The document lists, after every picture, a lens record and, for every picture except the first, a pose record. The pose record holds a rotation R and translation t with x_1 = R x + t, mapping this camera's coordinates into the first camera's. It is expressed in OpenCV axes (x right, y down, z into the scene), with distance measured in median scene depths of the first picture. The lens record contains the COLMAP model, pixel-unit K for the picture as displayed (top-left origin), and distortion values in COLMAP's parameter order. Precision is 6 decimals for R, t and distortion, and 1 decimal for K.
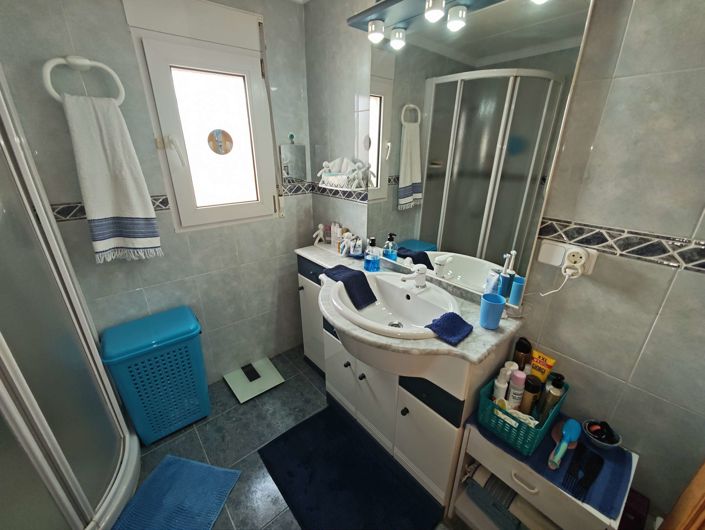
lens RADIAL K [[294.7, 0, 350.1], [0, 294.7, 262.4], [0, 0, 1]] dist [-0.008238, 0.002235]
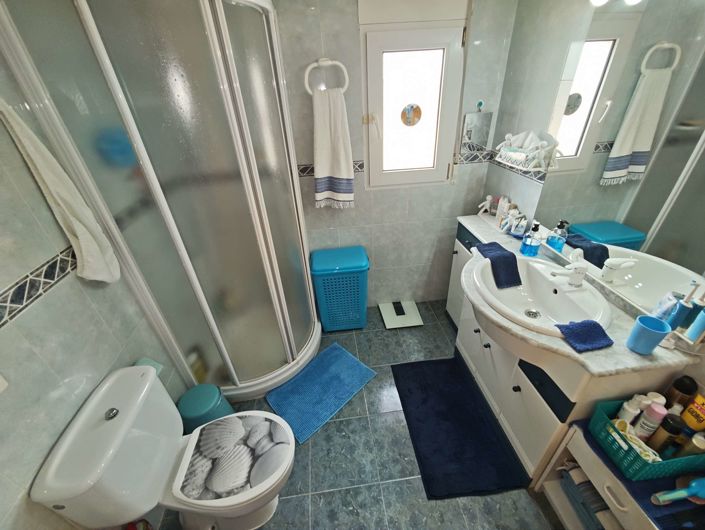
lens RADIAL K [[294.7, 0, 351.0], [0, 294.7, 265.0], [0, 0, 1]] dist [-0.008238, 0.002235]
pose [[0.832553, 0.253365, -0.492607, 0.079995], [-0.151625, 0.959539, 0.237264, -0.087930], [0.532790, -0.122843, 0.837284, -0.163711]]
